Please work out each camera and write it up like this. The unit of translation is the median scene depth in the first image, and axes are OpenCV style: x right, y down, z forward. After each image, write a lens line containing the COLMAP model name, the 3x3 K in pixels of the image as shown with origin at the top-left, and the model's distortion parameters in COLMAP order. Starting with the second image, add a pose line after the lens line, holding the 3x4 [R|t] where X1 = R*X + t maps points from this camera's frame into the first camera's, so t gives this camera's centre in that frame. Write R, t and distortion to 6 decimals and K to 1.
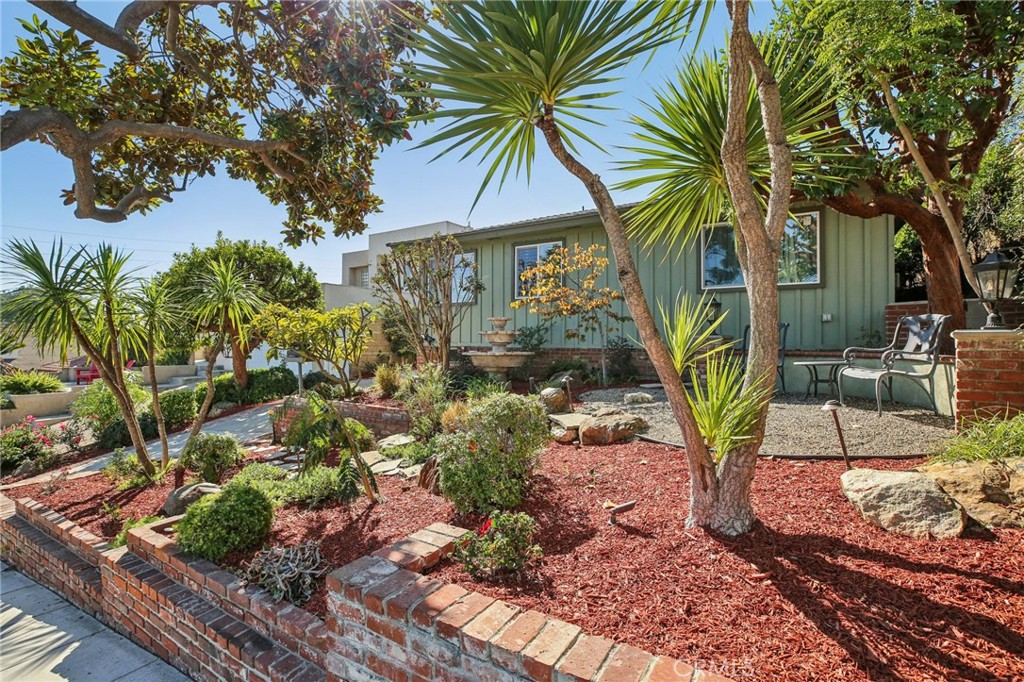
lens RADIAL K [[469.3, 0, 512.0], [0, 469.3, 341.0], [0, 0, 1]] dist [-0.014330, 0.001404]
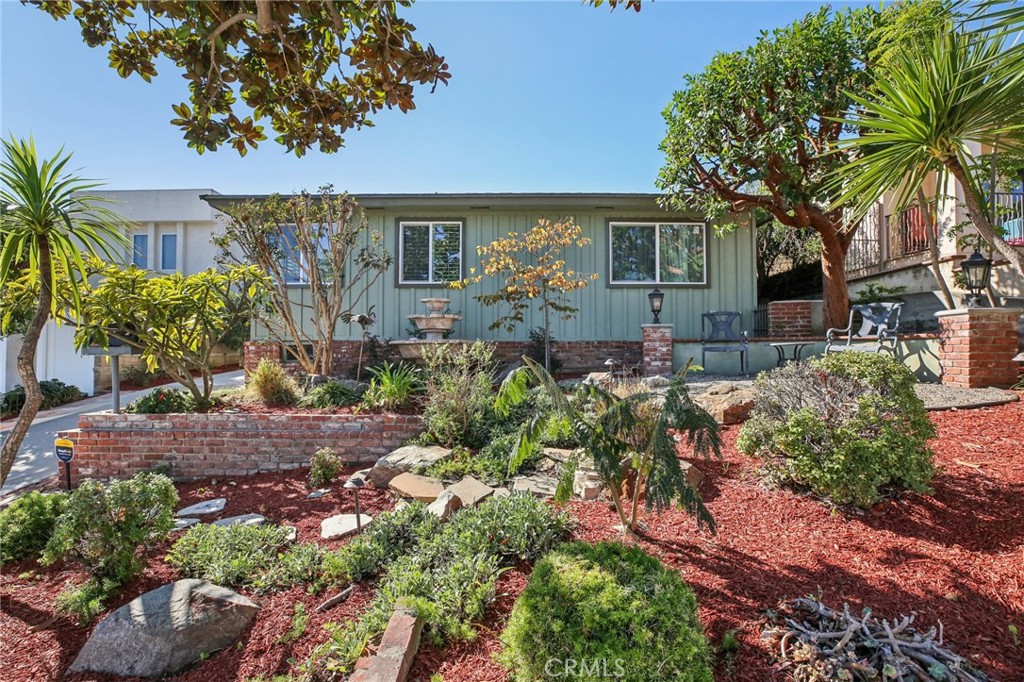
lens RADIAL K [[469.3, 0, 512.0], [0, 469.3, 341.0], [0, 0, 1]] dist [-0.014330, 0.001404]
pose [[0.848603, 0.011194, 0.528912, -0.439999], [-0.000373, 0.999789, -0.020560, 0.051791], [-0.529030, 0.017250, 0.848428, 0.298195]]
